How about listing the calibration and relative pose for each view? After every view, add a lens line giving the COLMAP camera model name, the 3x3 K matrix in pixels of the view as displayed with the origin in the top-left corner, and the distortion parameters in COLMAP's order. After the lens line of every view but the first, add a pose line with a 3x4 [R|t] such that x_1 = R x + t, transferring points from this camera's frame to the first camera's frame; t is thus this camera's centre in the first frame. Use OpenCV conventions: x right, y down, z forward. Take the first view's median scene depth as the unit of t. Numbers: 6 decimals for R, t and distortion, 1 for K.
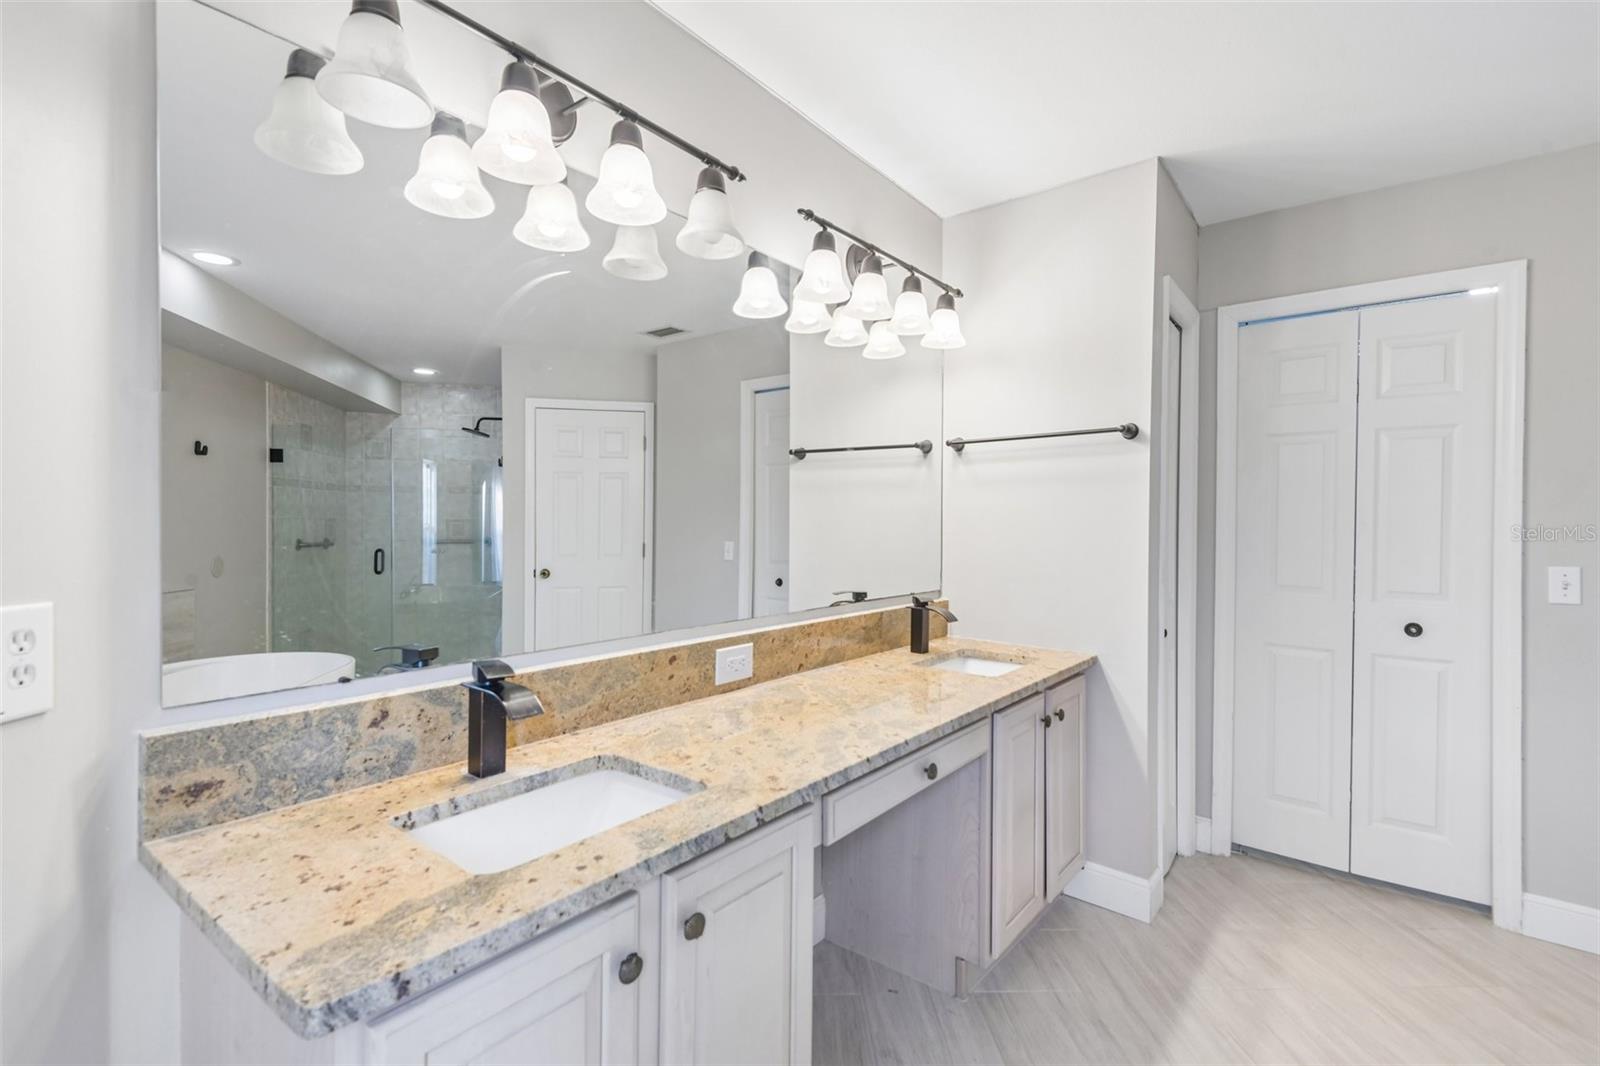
lens RADIAL K [[748.8, 0, 802.5], [0, 748.8, 527.3], [0, 0, 1]] dist [0.028137, -0.005909]
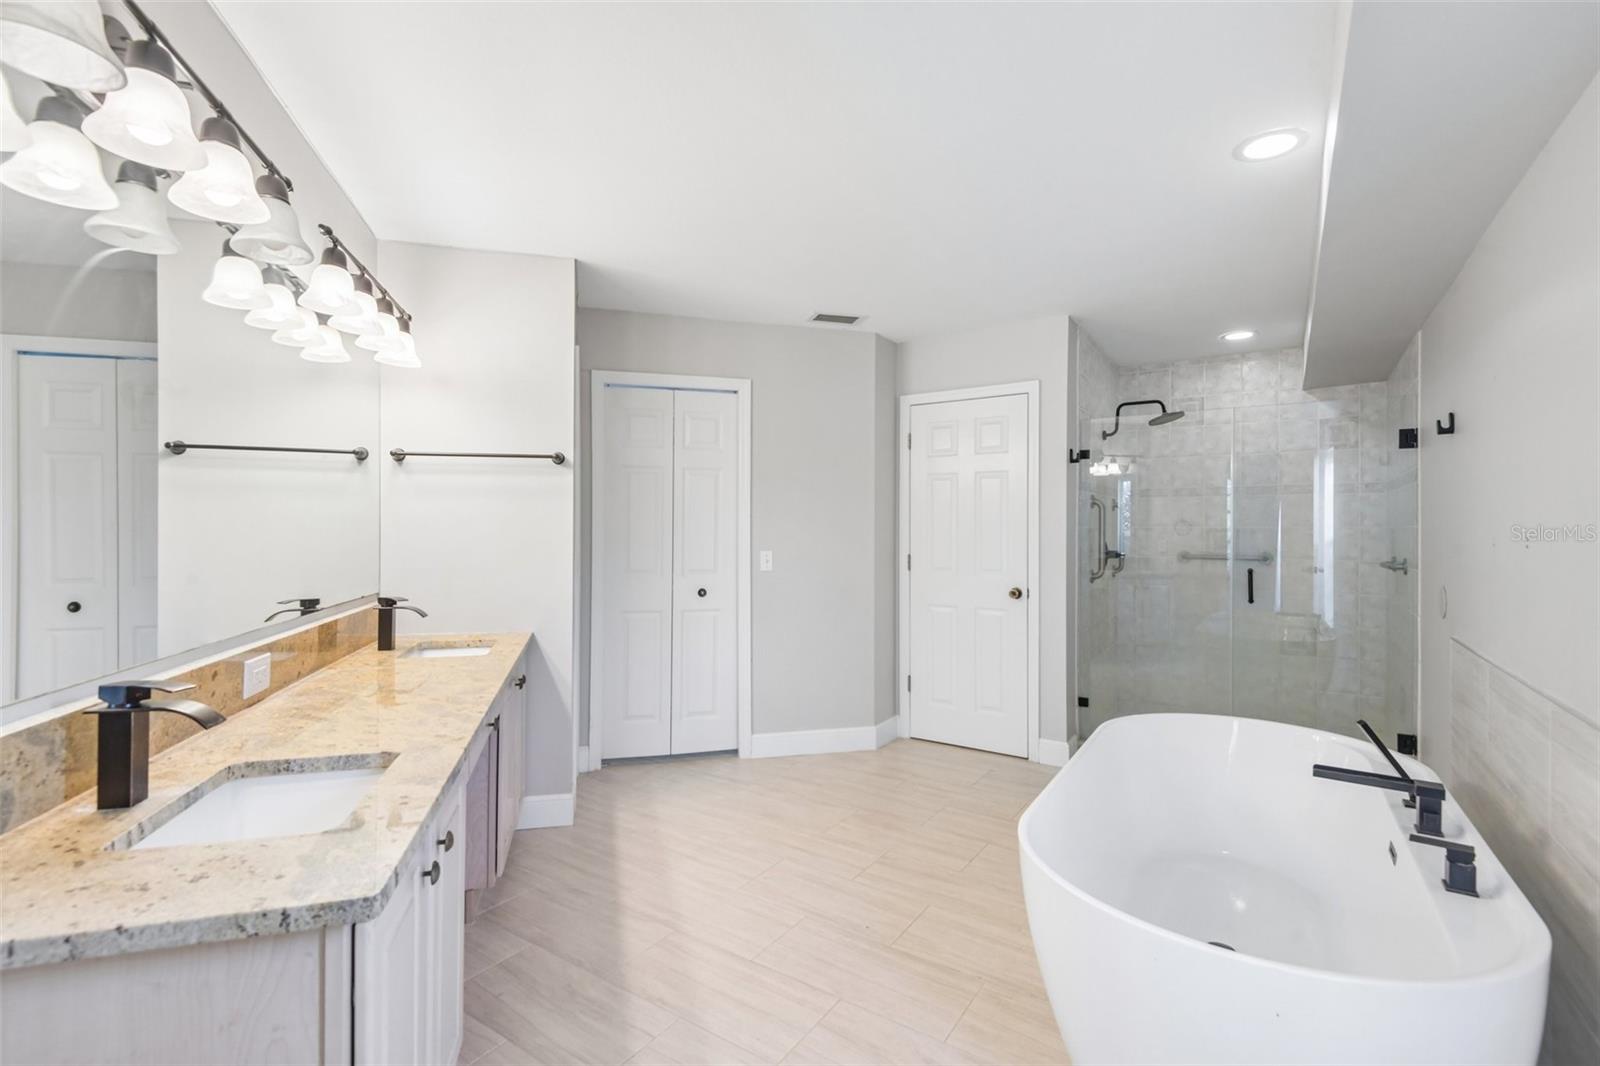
lens RADIAL K [[732.6, 0, 809.7], [0, 732.6, 527.1], [0, 0, 1]] dist [0.017981, -0.006731]
pose [[0.584721, -0.001789, 0.811232, -0.353987], [0.005908, 0.999980, -0.002053, -0.001839], [-0.811213, 0.005993, 0.584720, -0.108051]]
